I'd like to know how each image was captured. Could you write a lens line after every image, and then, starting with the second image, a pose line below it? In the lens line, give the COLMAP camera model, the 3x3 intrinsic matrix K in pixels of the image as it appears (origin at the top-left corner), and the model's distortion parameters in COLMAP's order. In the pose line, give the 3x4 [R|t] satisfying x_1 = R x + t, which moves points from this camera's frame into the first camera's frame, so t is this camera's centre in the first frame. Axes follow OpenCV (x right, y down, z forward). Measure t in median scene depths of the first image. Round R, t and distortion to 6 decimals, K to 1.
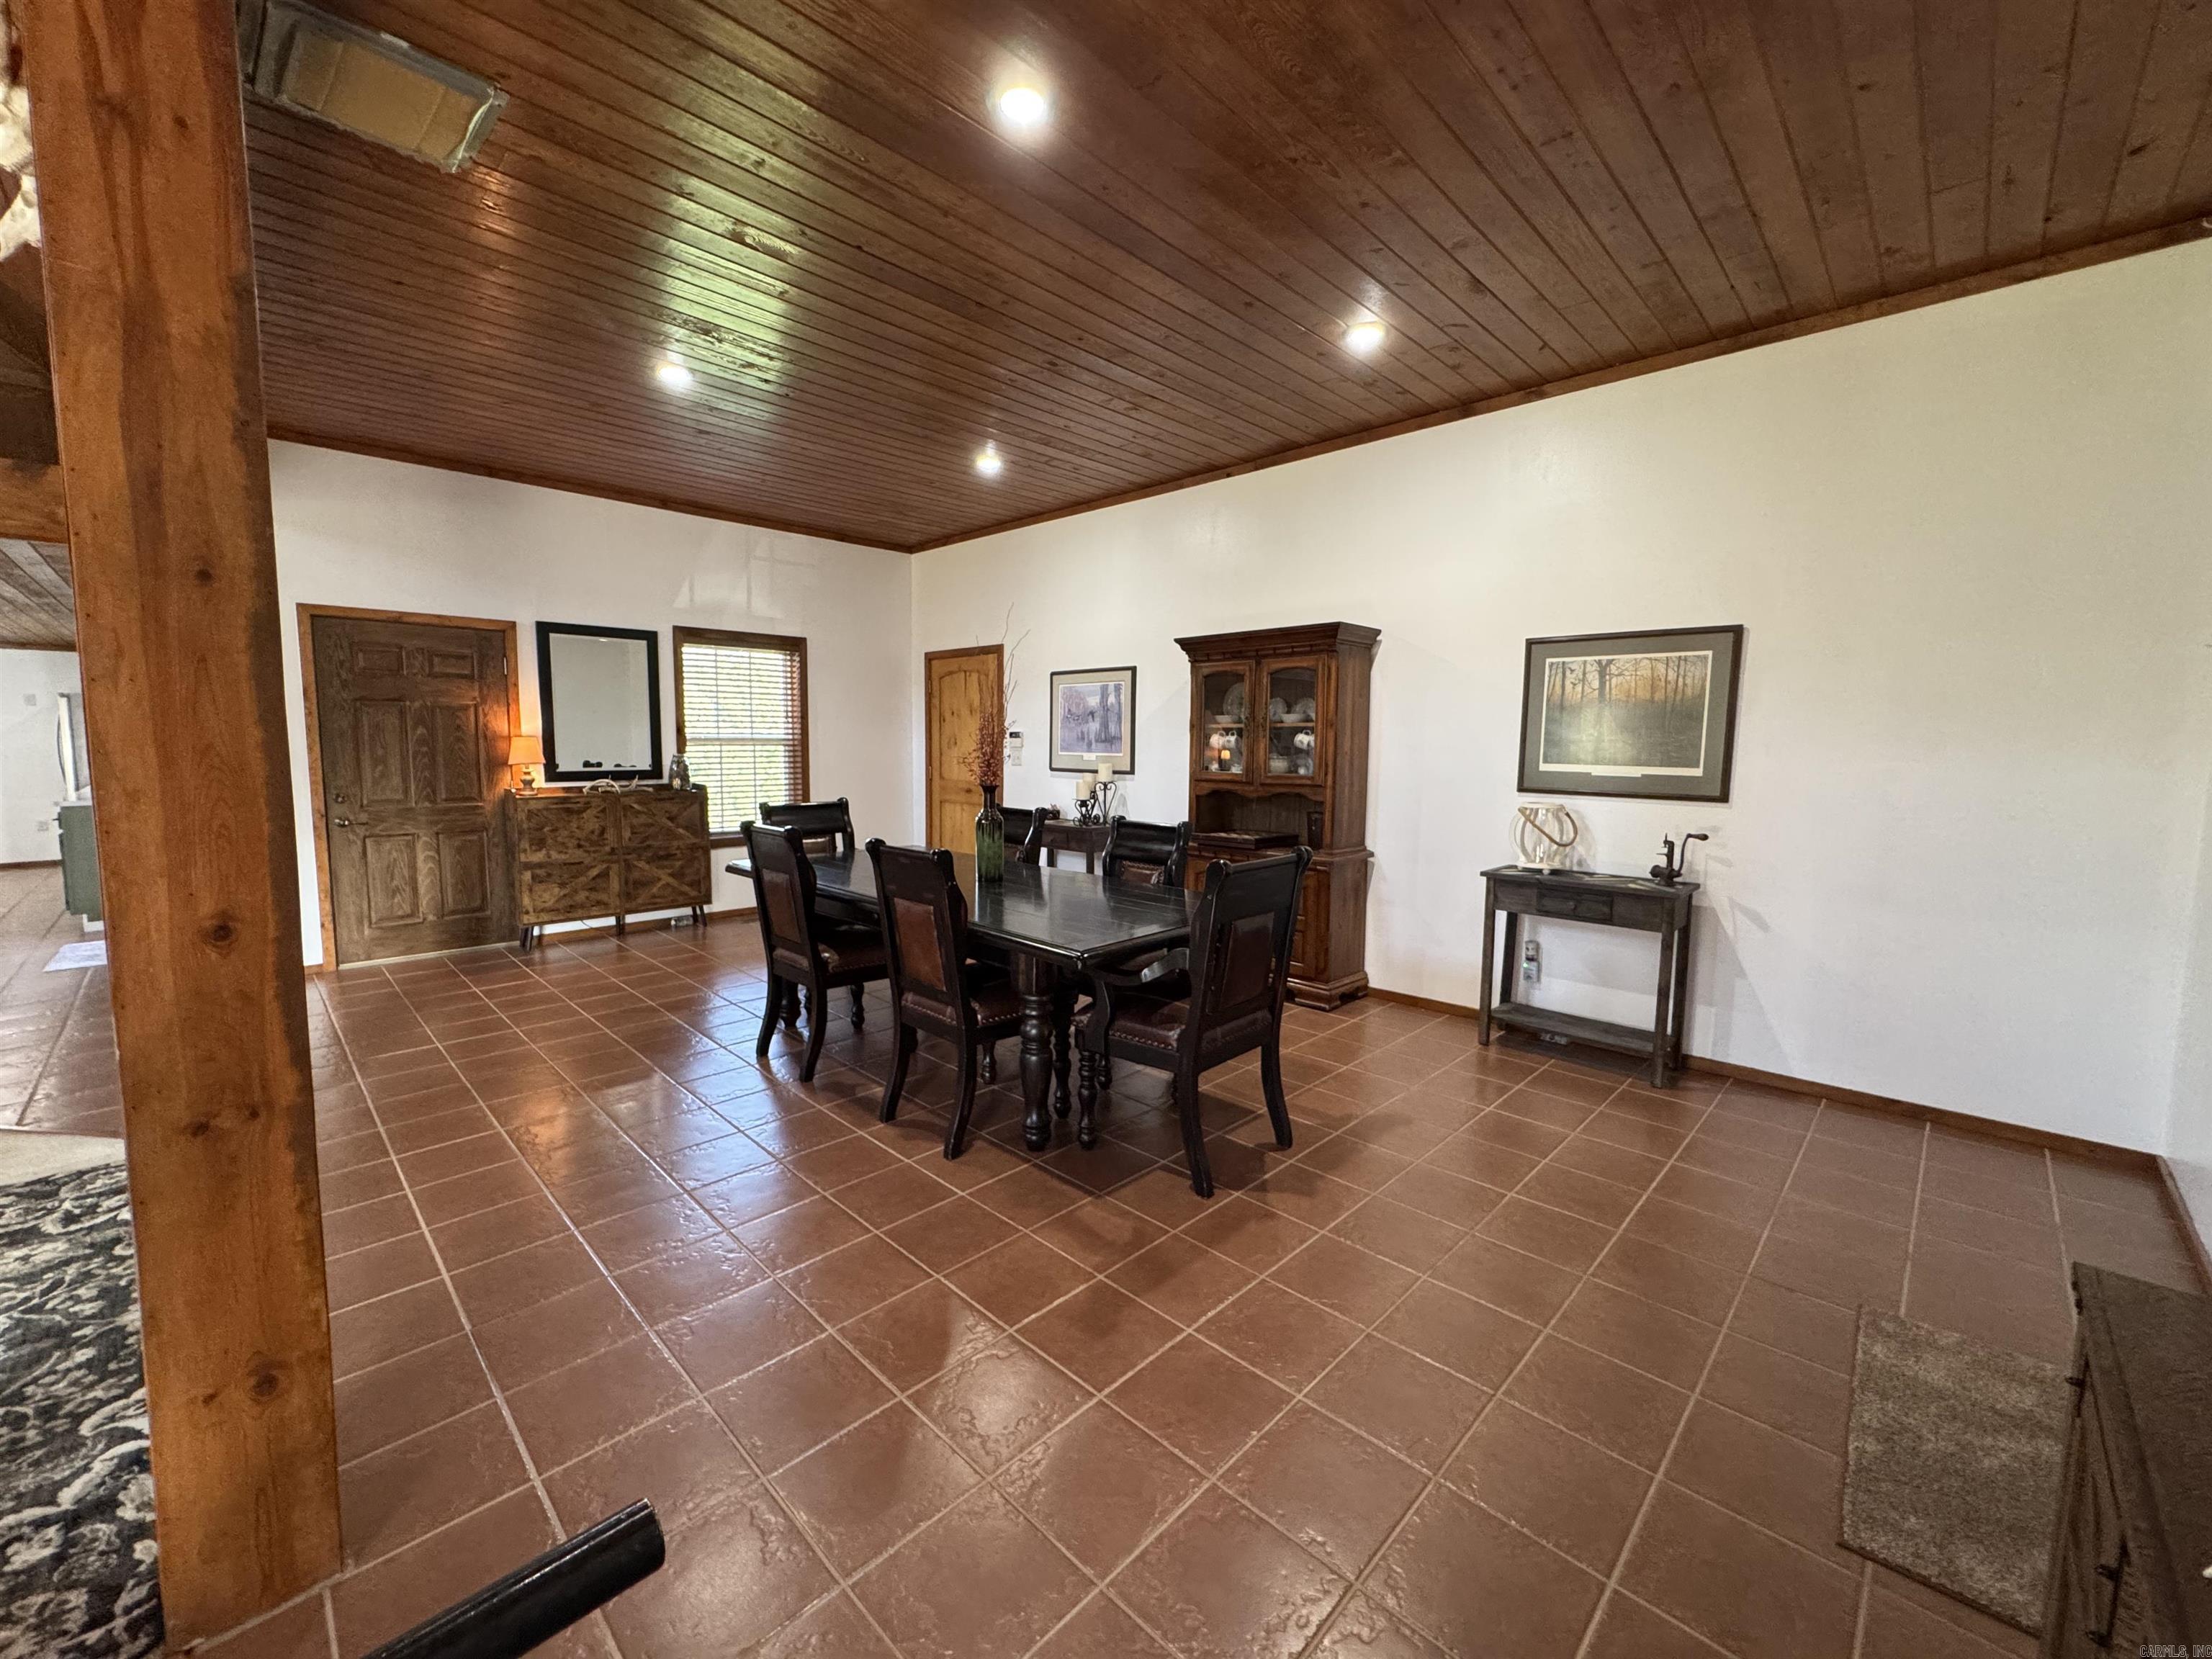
lens RADIAL K [[884.0, 0, 1085.7], [0, 884.0, 828.5], [0, 0, 1]] dist [-0.003315, 0.001591]
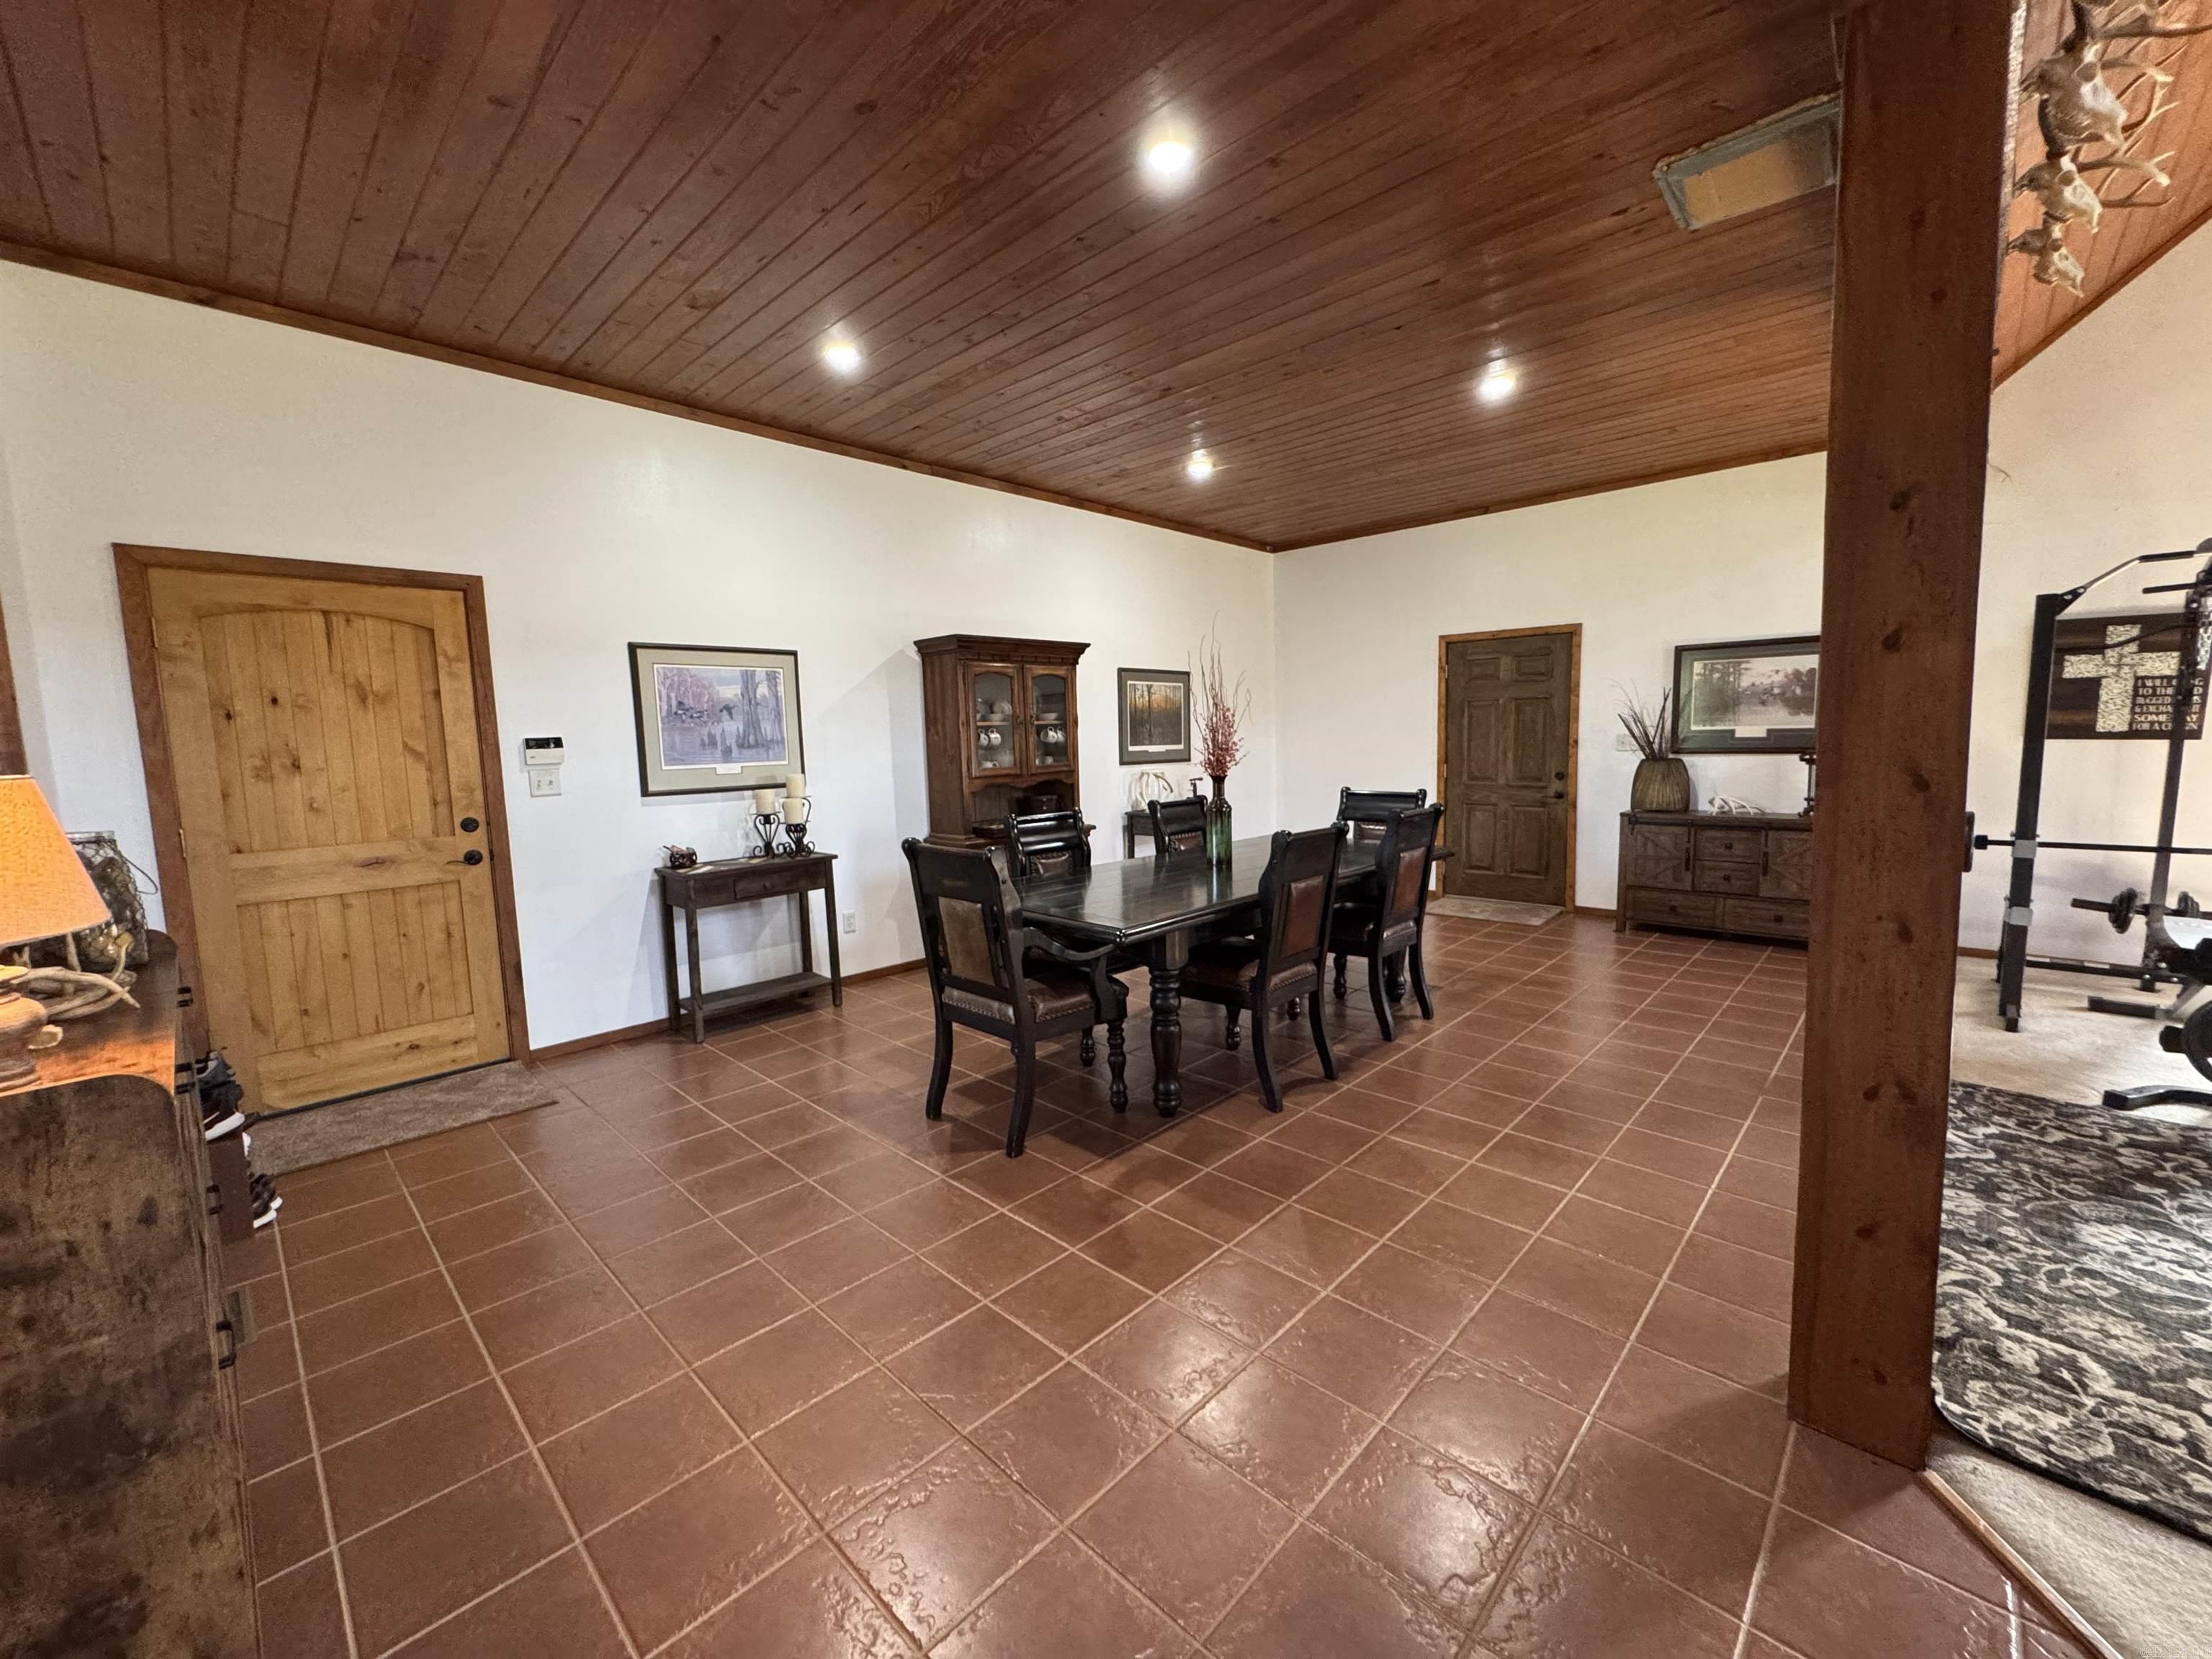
lens RADIAL K [[884.0, 0, 1111.8], [0, 884.0, 832.3], [0, 0, 1]] dist [-0.003315, 0.001591]
pose [[-0.026004, -0.121281, 0.992277, -0.759517], [0.123635, 0.984602, 0.123583, -0.084317], [-0.991987, 0.125894, -0.010609, 0.735928]]
